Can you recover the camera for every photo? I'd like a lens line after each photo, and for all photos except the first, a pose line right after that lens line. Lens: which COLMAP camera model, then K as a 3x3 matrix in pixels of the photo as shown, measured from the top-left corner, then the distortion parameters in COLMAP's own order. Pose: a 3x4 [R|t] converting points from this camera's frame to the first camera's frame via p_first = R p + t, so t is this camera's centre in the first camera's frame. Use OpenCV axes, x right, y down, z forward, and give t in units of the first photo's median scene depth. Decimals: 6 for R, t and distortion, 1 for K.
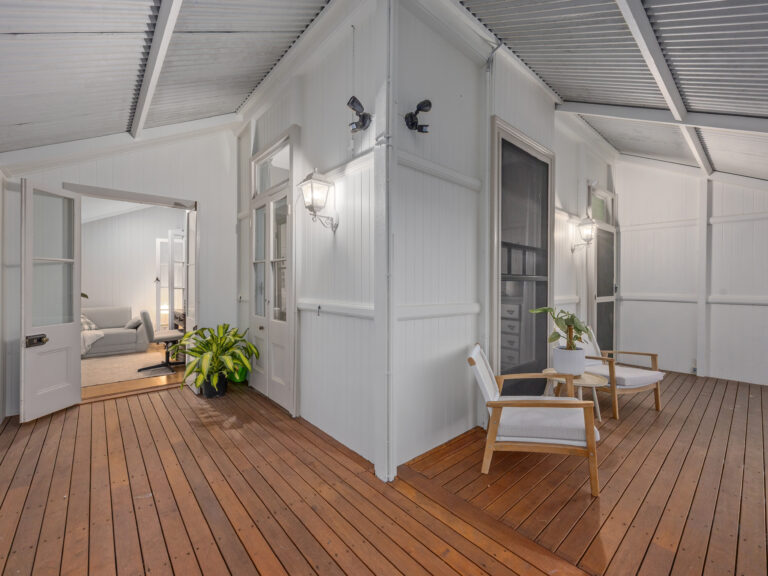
lens RADIAL K [[329.4, 0, 384.7], [0, 329.4, 283.7], [0, 0, 1]] dist [-0.003554, 0.000076]
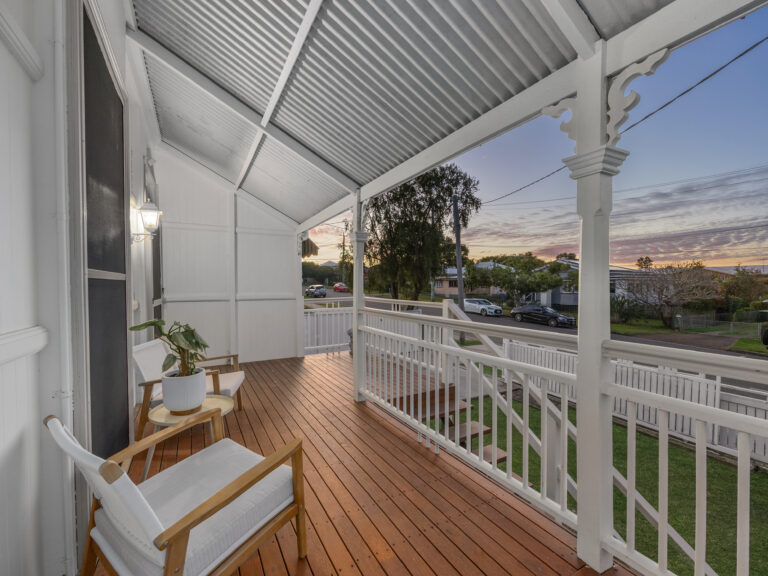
lens RADIAL K [[329.4, 0, 383.0], [0, 329.4, 288.1], [0, 0, 1]] dist [-0.003554, 0.000076]
pose [[0.252385, -0.021447, 0.967389, -0.014293], [0.013082, 0.999739, 0.018751, 0.000365], [-0.967538, 0.007923, 0.252600, 0.200466]]
